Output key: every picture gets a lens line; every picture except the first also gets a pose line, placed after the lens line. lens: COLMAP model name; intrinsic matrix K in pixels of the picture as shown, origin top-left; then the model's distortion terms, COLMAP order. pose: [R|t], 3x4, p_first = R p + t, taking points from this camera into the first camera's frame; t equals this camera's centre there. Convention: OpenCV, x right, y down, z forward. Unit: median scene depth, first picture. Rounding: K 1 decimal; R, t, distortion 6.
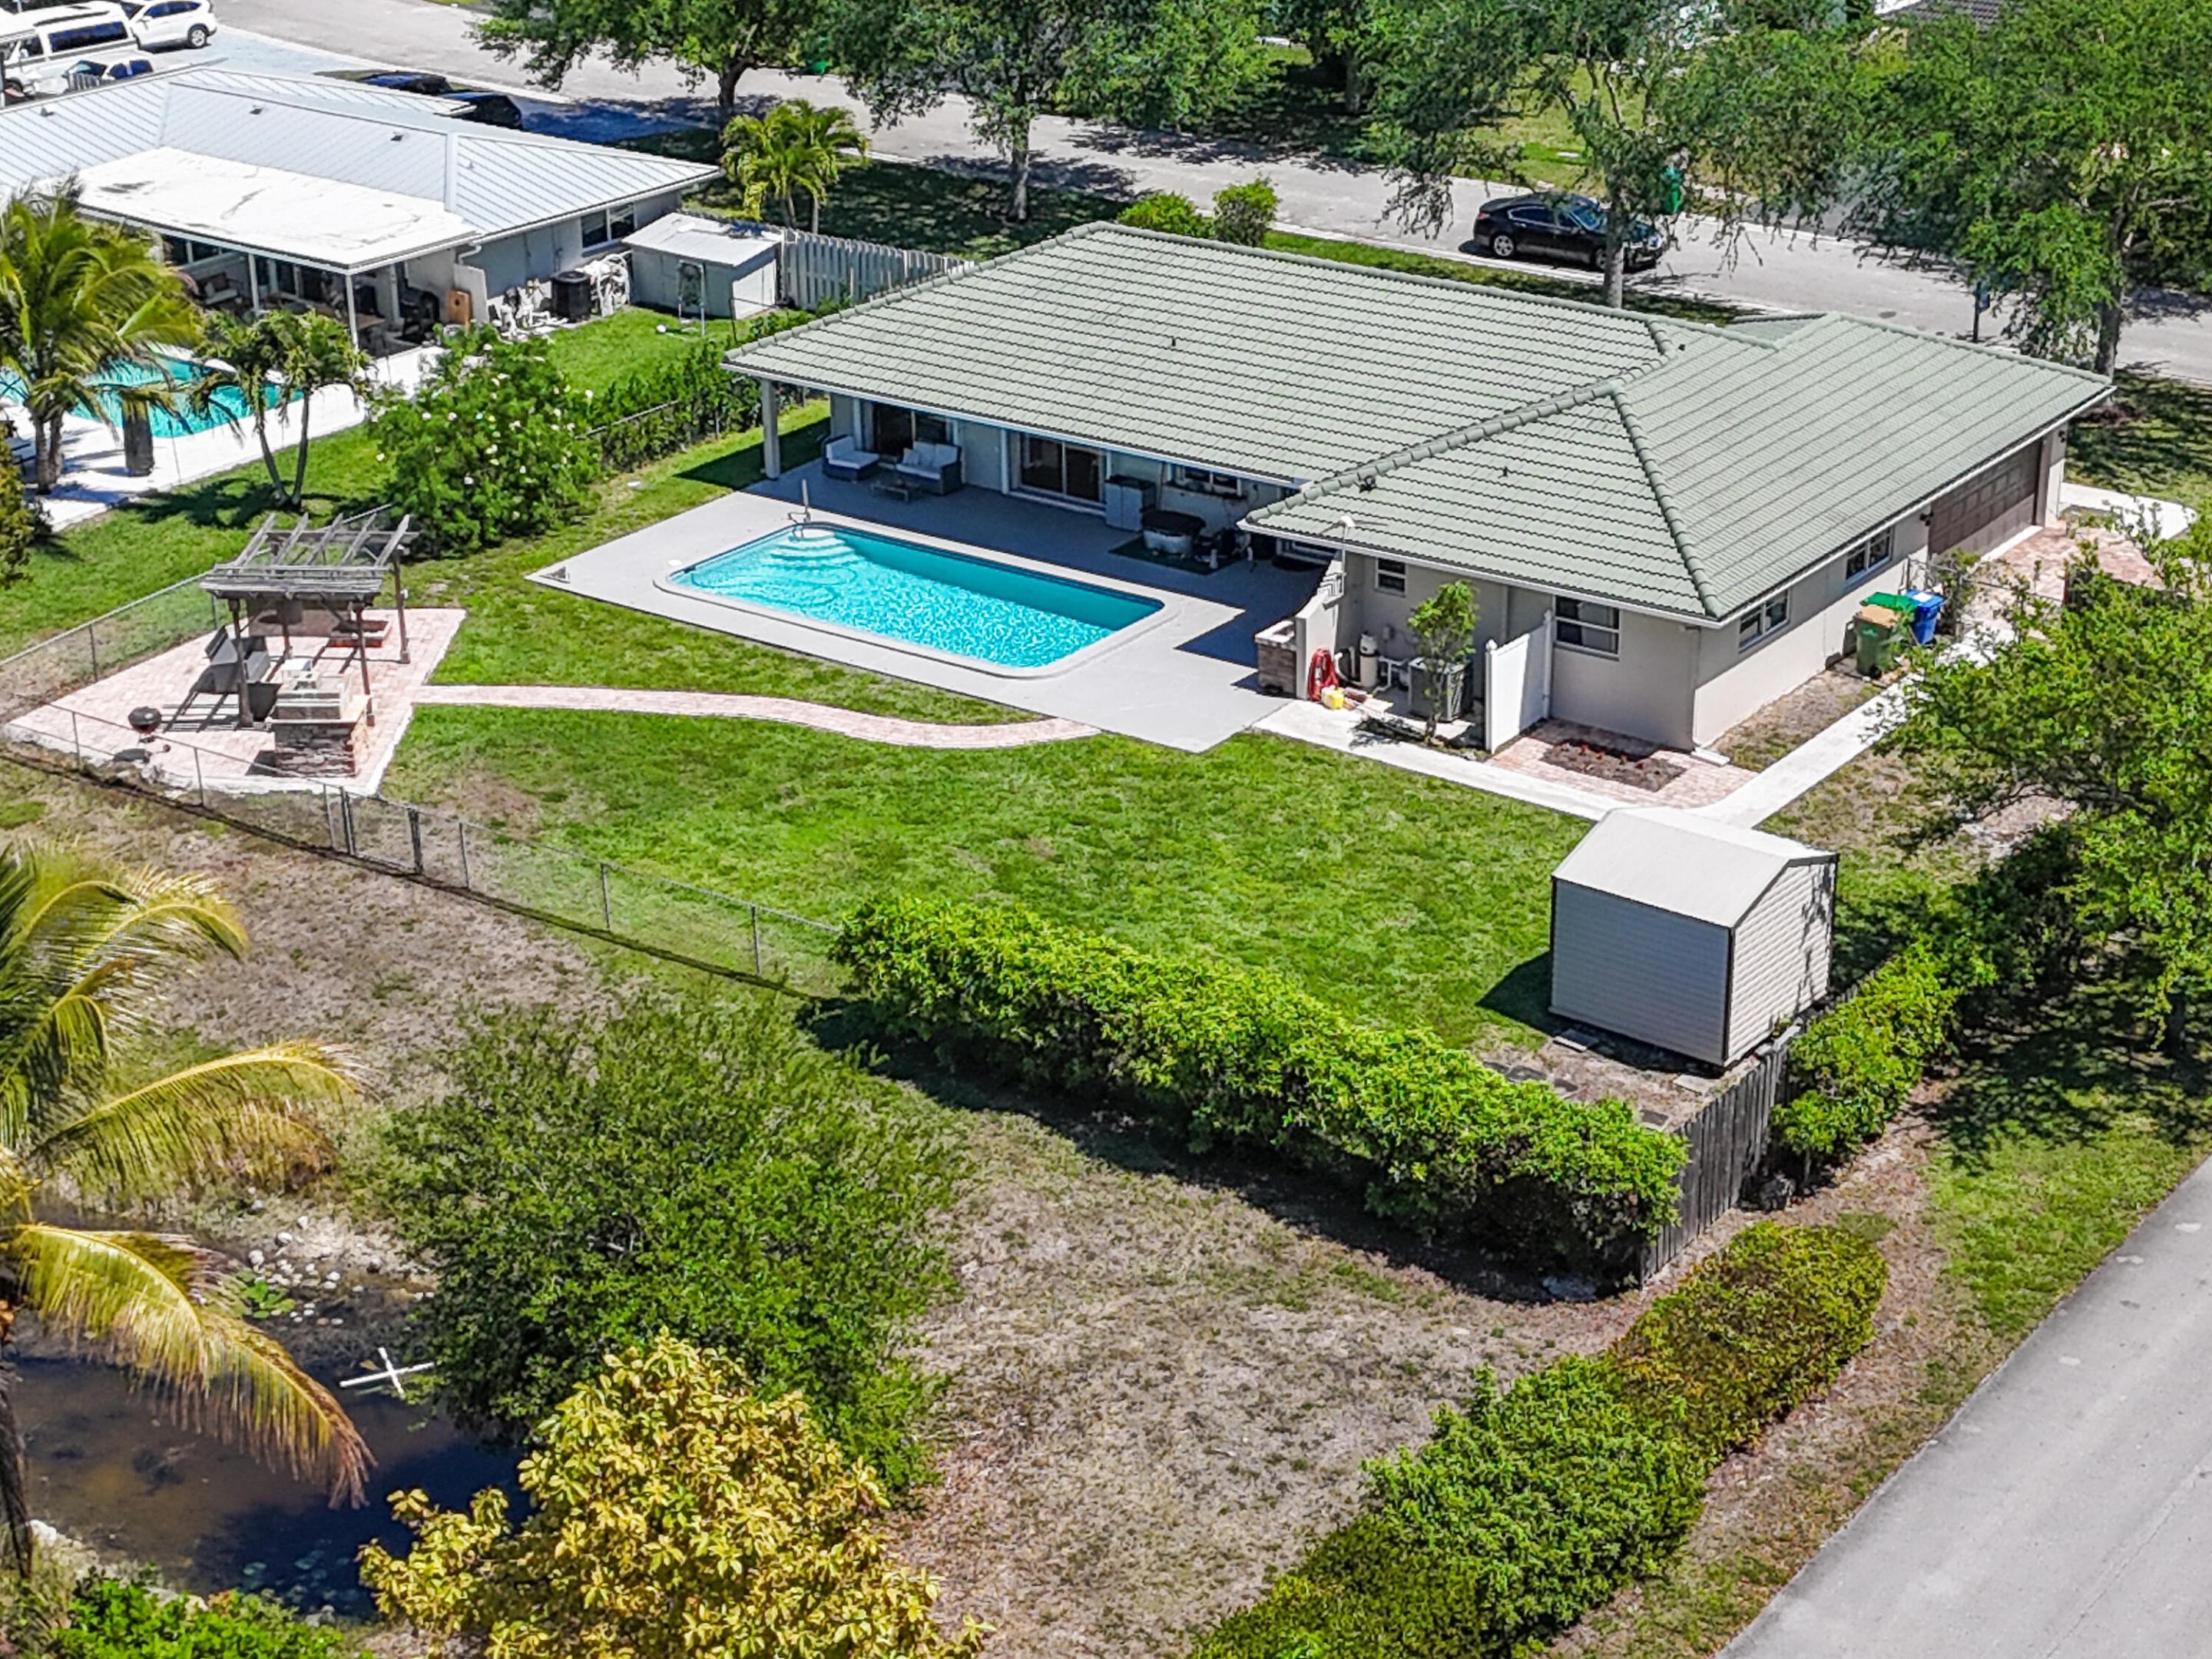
lens RADIAL K [[4160.1, 0, 1106.0], [0, 4160.1, 829.5], [0, 0, 1]] dist [0.028231, 0.136560]
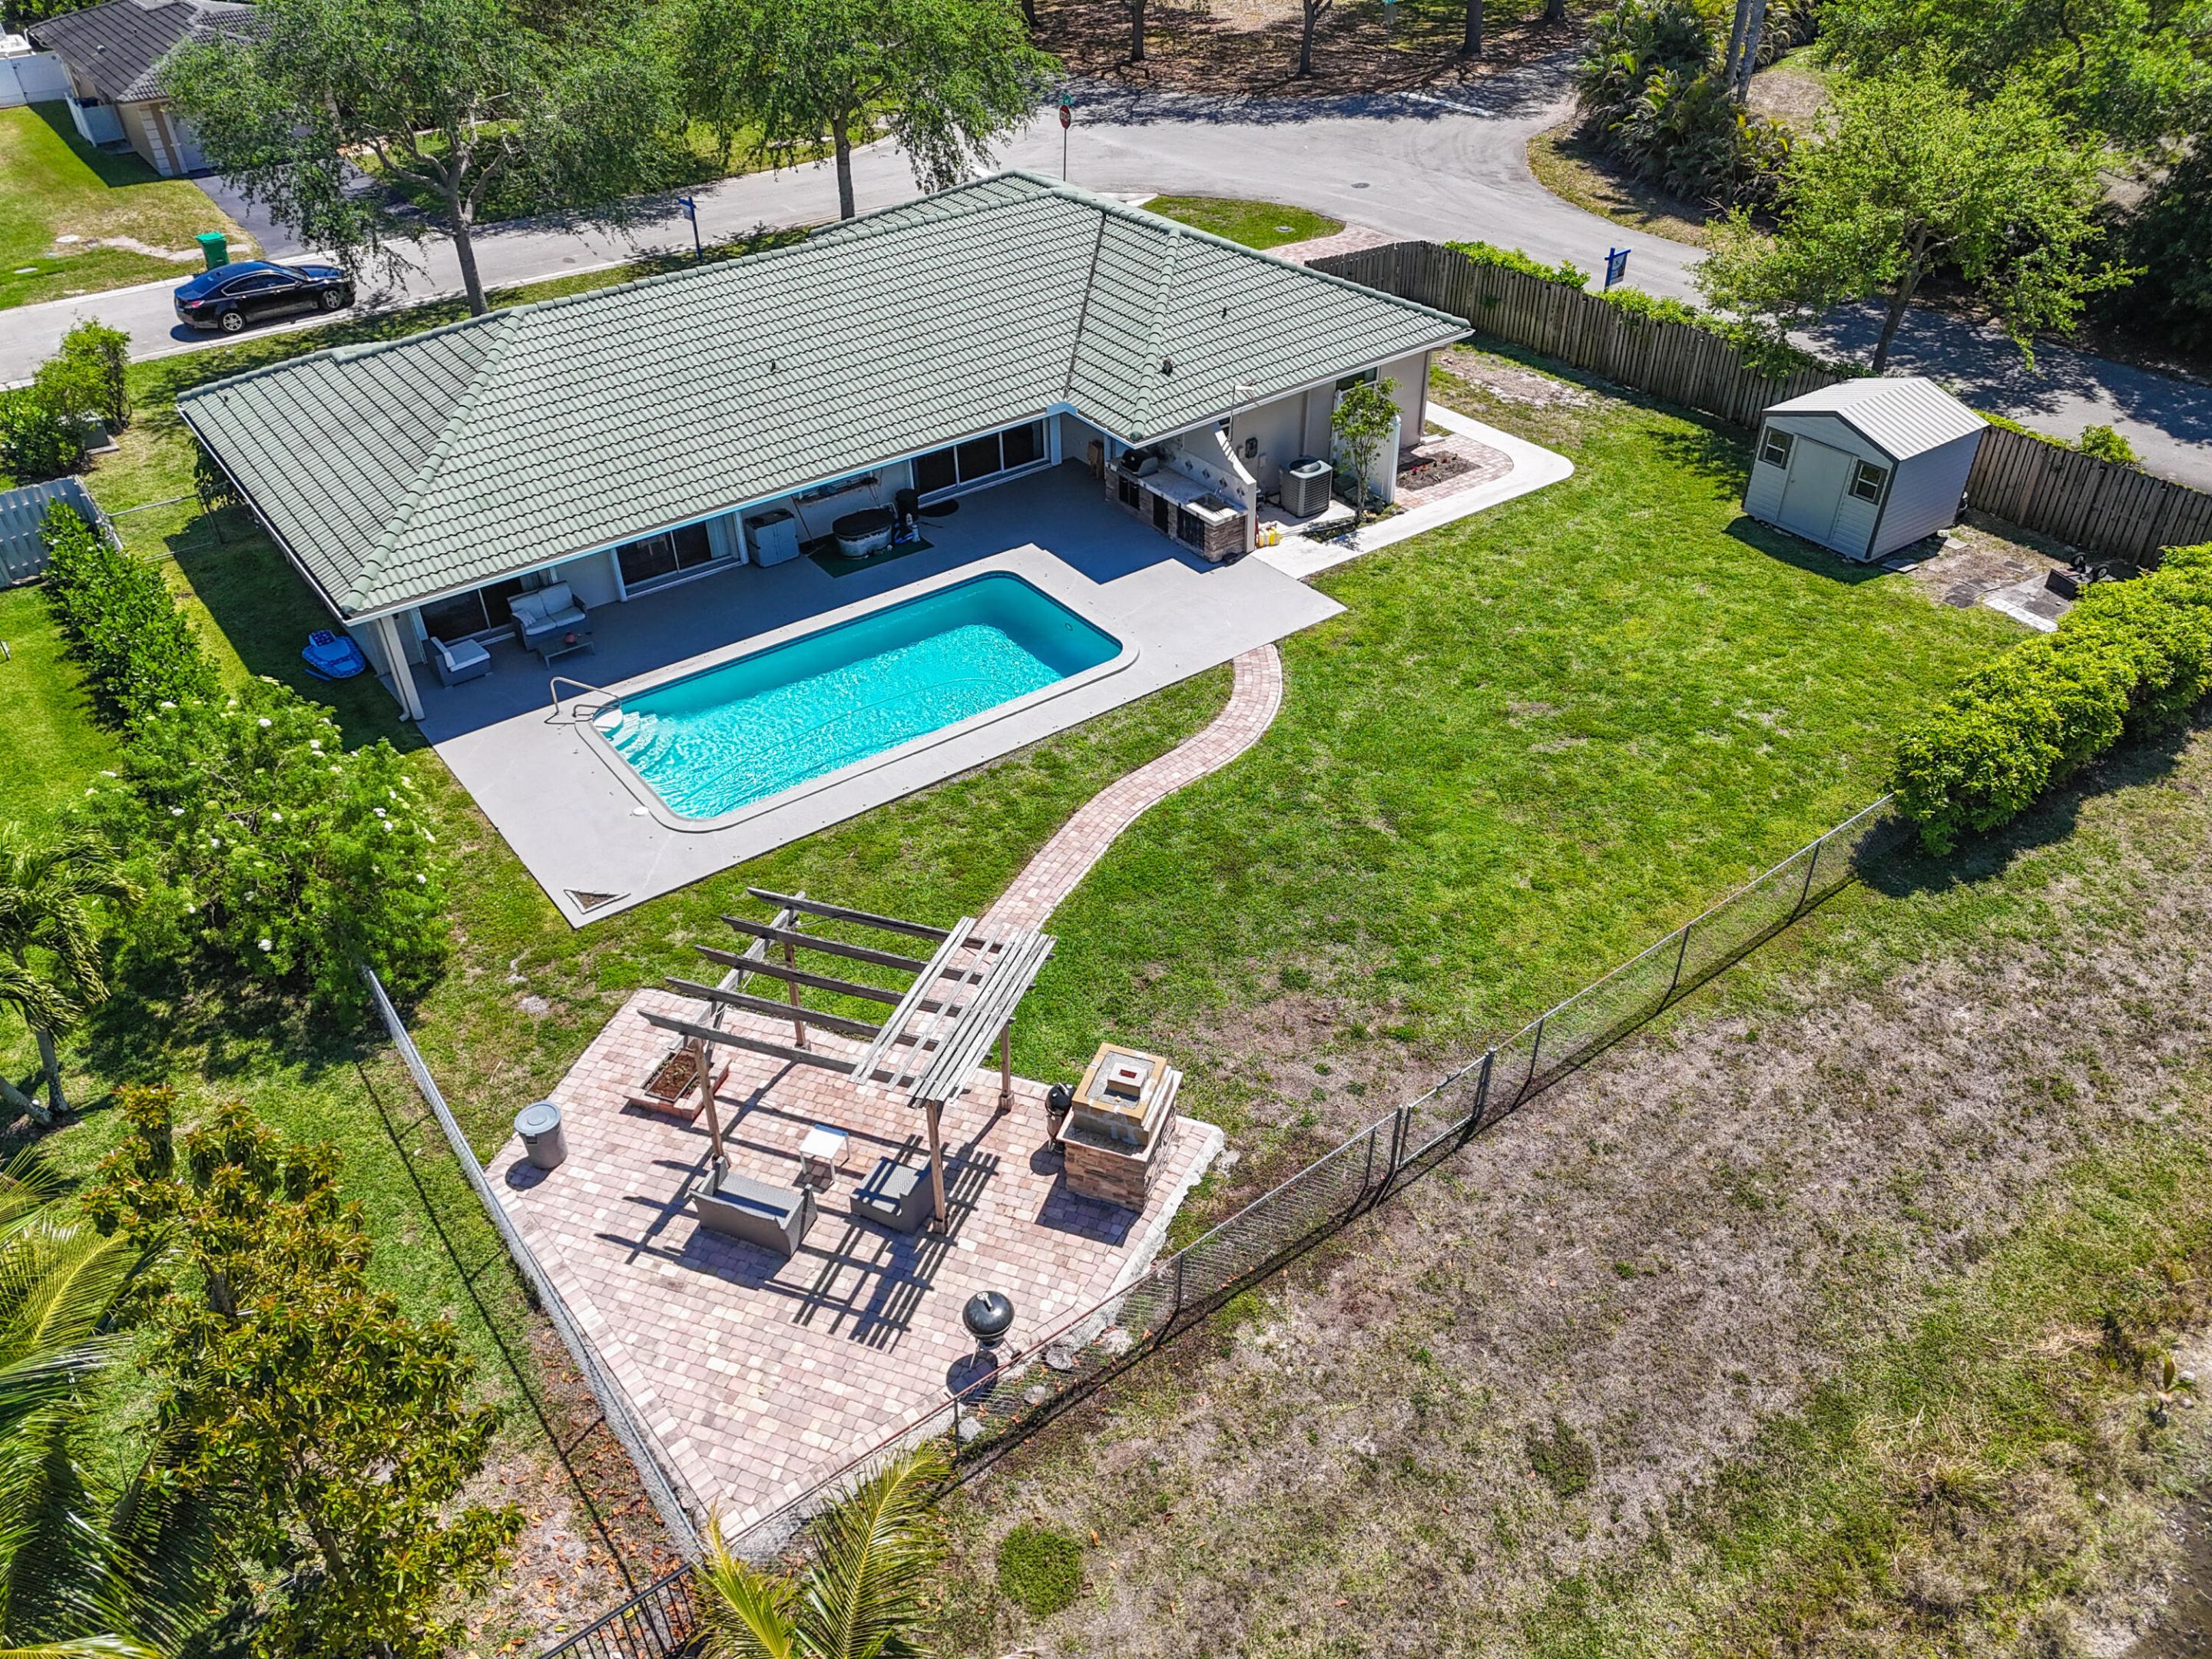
lens RADIAL K [[1680.8, 0, 1106.0], [0, 1680.8, 829.5], [0, 0, 1]] dist [0.056458, -0.000855]
pose [[0.297754, -0.557518, 0.774930, -0.366510], [0.390025, 0.811954, 0.434294, -0.184648], [-0.871334, 0.172929, 0.459209, 0.804807]]
